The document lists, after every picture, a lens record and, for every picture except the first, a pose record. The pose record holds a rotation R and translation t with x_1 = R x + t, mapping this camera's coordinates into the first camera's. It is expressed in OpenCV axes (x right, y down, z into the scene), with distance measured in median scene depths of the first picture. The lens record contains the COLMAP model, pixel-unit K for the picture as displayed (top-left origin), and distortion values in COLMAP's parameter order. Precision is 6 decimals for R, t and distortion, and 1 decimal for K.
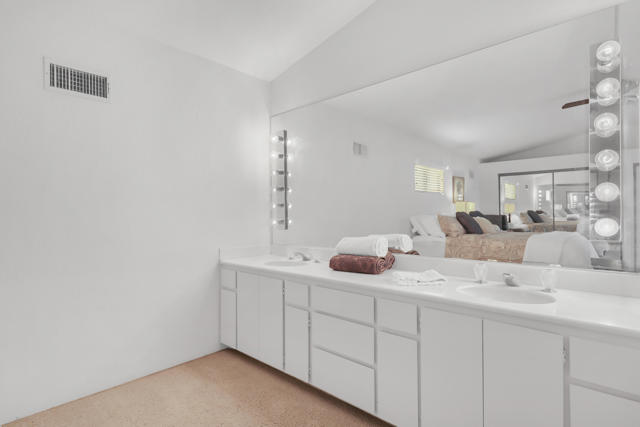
lens RADIAL K [[335.3, 0, 320.6], [0, 335.3, 215.2], [0, 0, 1]] dist [-0.005351, -0.000240]
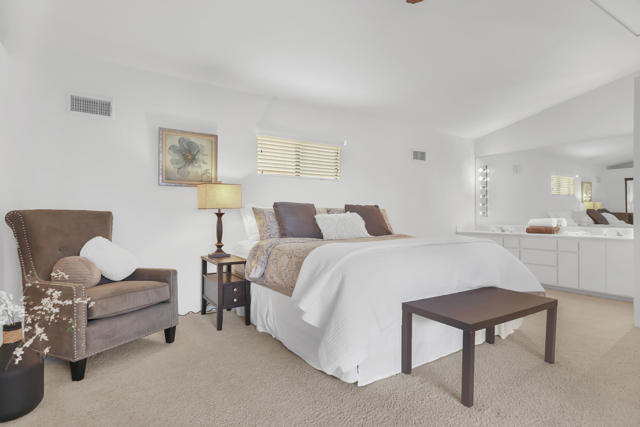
lens RADIAL K [[347.7, 0, 318.7], [0, 347.7, 209.9], [0, 0, 1]] dist [0.006168, 0.001749]
pose [[0.969280, 0.005431, -0.245902, -0.290677], [-0.008368, 0.999906, -0.010900, 0.016735], [0.245819, 0.012622, 0.969234, -0.625950]]
